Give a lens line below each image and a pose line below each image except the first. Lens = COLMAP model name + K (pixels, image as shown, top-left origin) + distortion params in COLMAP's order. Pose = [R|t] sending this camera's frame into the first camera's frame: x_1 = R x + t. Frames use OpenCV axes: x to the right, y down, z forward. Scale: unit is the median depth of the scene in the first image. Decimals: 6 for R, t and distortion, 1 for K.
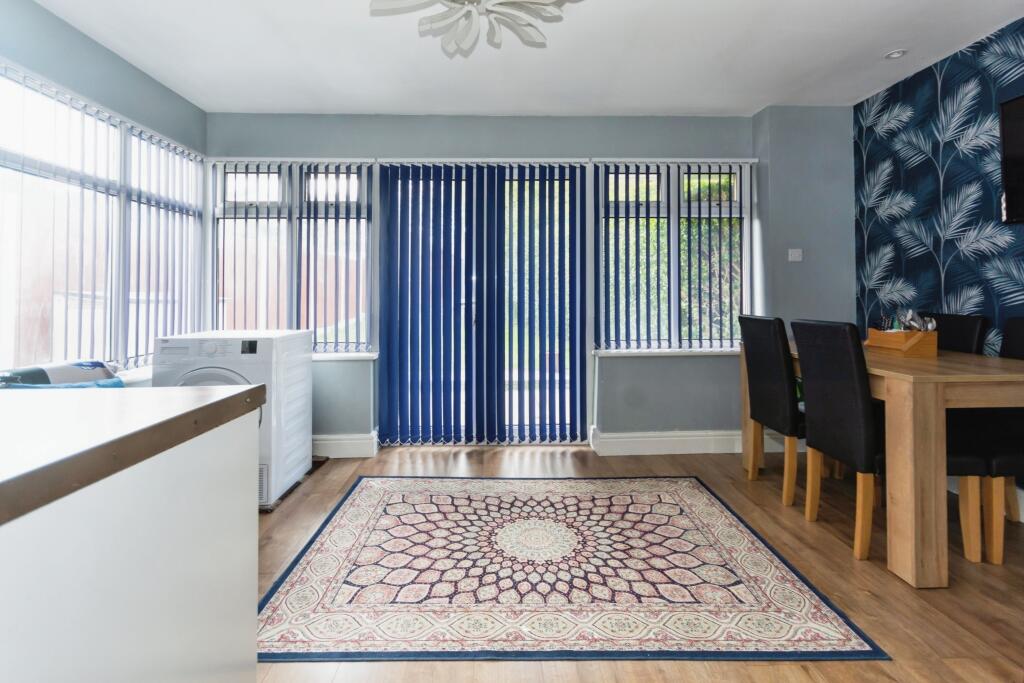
lens RADIAL K [[468.3, 0, 498.3], [0, 468.3, 290.5], [0, 0, 1]] dist [-0.000147, -0.000336]
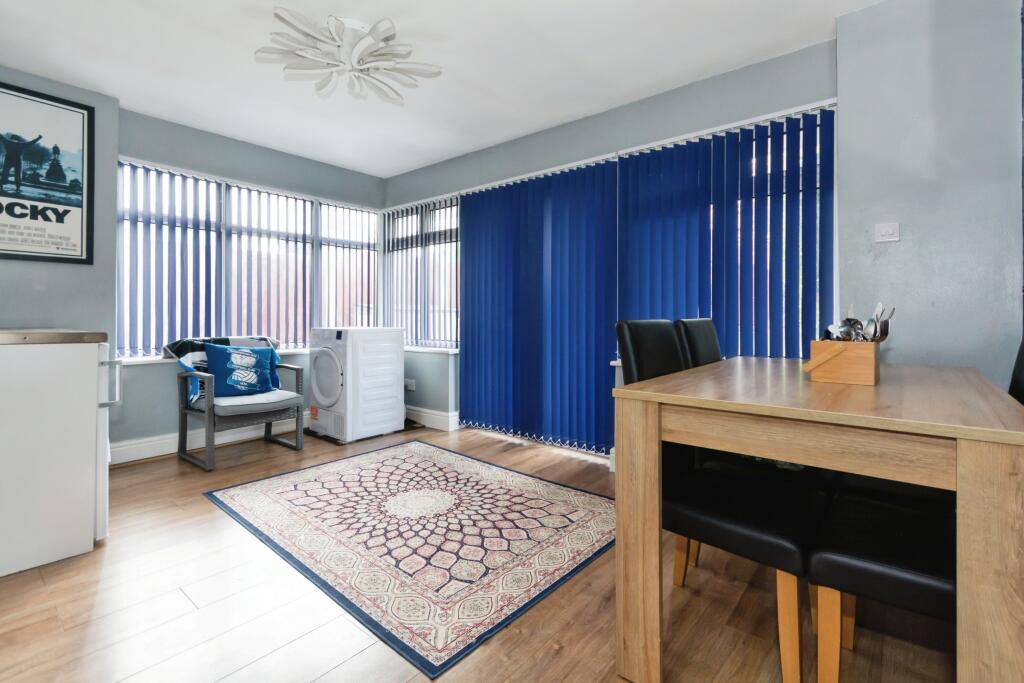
lens RADIAL K [[456.1, 0, 514.6], [0, 456.1, 315.8], [0, 0, 1]] dist [0.000104, 0.000048]
pose [[0.765452, 0.007375, -0.643451, 0.895917], [0.001850, 0.999905, 0.013661, 0.042543], [0.643491, -0.011647, 0.765365, 0.255480]]
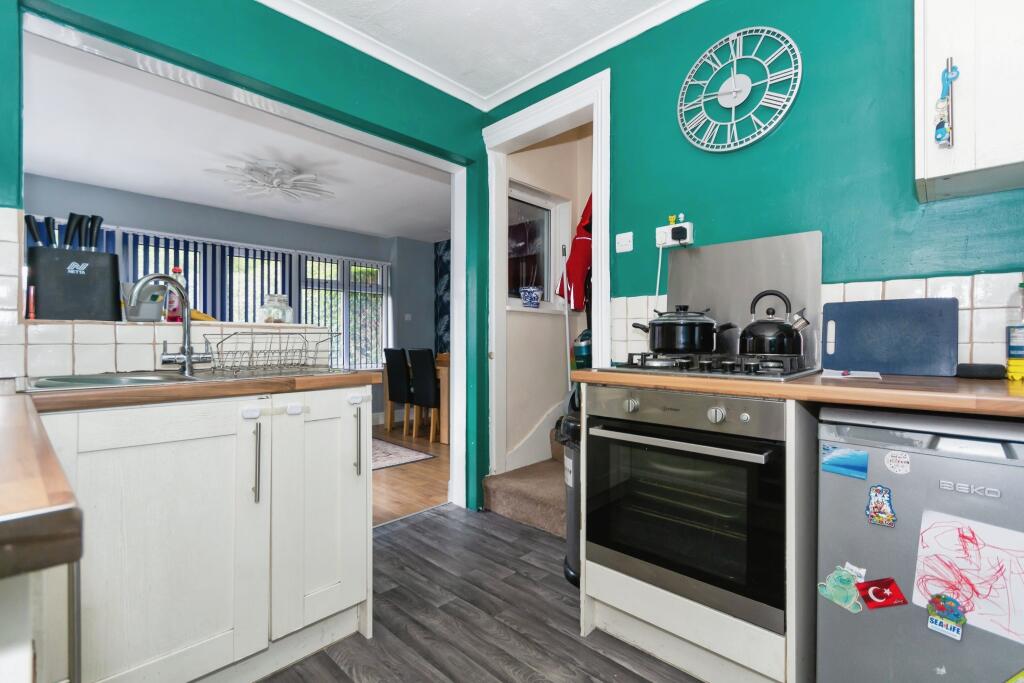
lens RADIAL K [[454.7, 0, 512.0], [0, 454.7, 341.5], [0, 0, 1]] dist [0.000254, 0.000008]
pose [[0.698399, -0.002368, 0.715705, -0.648768], [-0.007569, 0.999914, 0.010695, 0.002056], [-0.715669, -0.012886, 0.698321, -0.969619]]
